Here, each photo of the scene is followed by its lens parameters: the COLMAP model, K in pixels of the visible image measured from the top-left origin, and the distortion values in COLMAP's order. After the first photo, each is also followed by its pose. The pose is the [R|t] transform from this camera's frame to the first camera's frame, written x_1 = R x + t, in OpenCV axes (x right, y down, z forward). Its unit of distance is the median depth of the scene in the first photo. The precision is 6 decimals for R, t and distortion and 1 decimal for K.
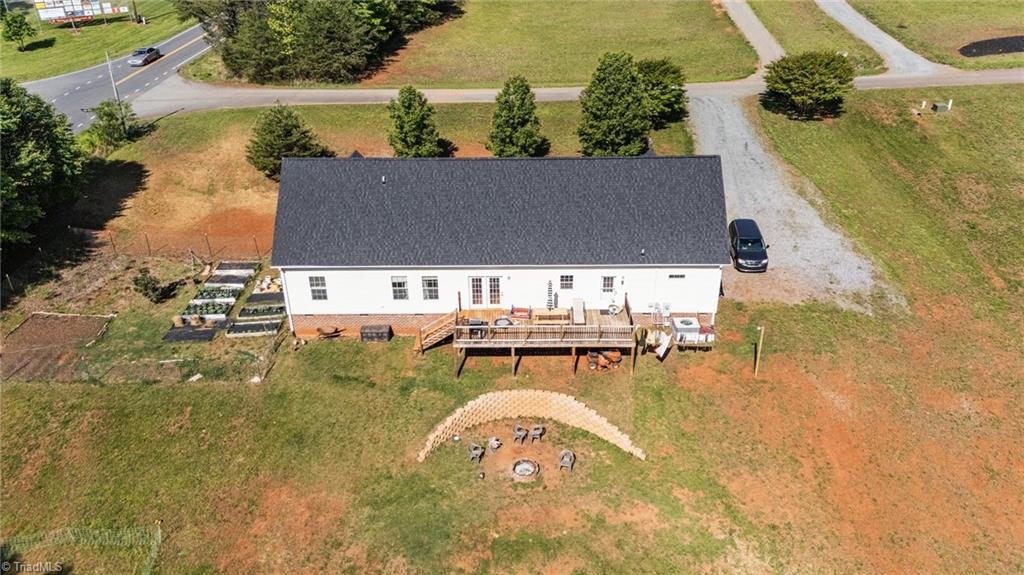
lens RADIAL K [[750.4, 0, 512.0], [0, 750.4, 287.5], [0, 0, 1]] dist [0.008846, 0.001288]
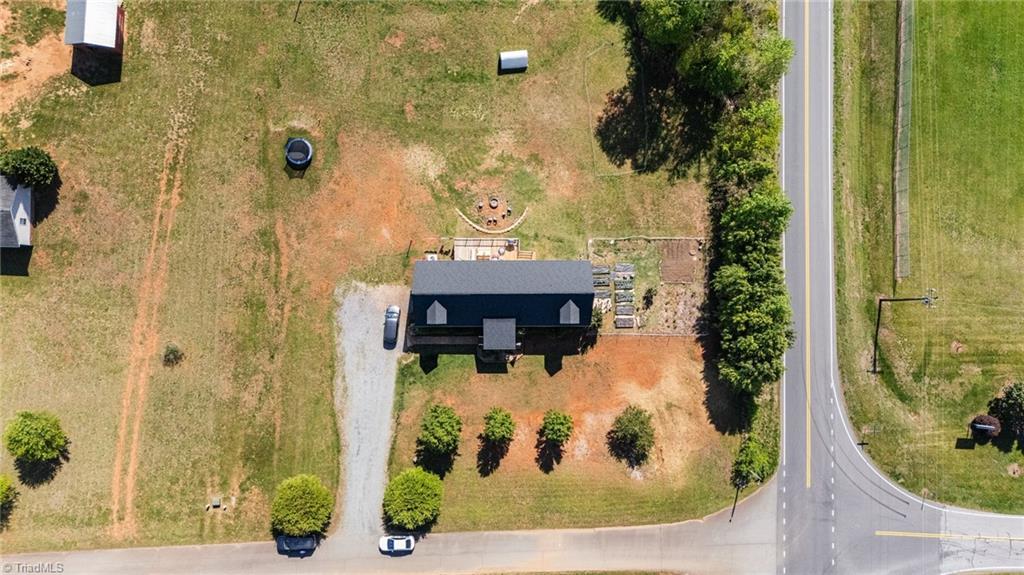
lens RADIAL K [[750.4, 0, 512.0], [0, 750.4, 287.5], [0, 0, 1]] dist [0.008846, 0.001288]
pose [[-0.999792, 0.012681, -0.015975, -0.002977], [-0.019903, -0.435209, 0.900110, -2.002324], [0.004462, 0.900240, 0.435370, -0.047968]]
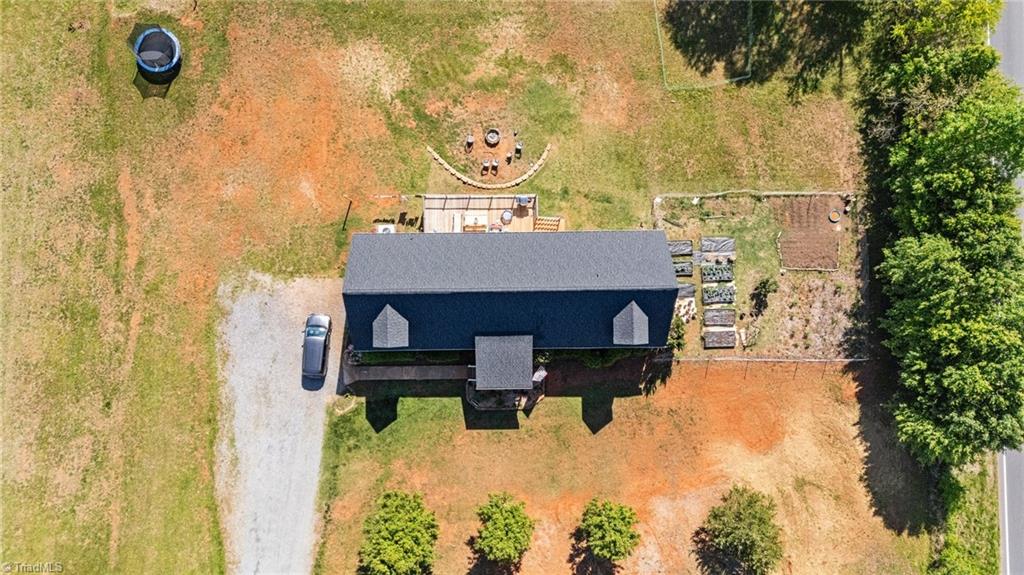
lens RADIAL K [[750.4, 0, 512.0], [0, 750.4, 287.5], [0, 0, 1]] dist [0.008846, 0.001288]
pose [[-0.999687, 0.021777, -0.012333, -0.000249], [-0.020608, -0.436657, 0.899392, -1.155834], [0.014201, 0.899365, 0.436969, 0.372093]]
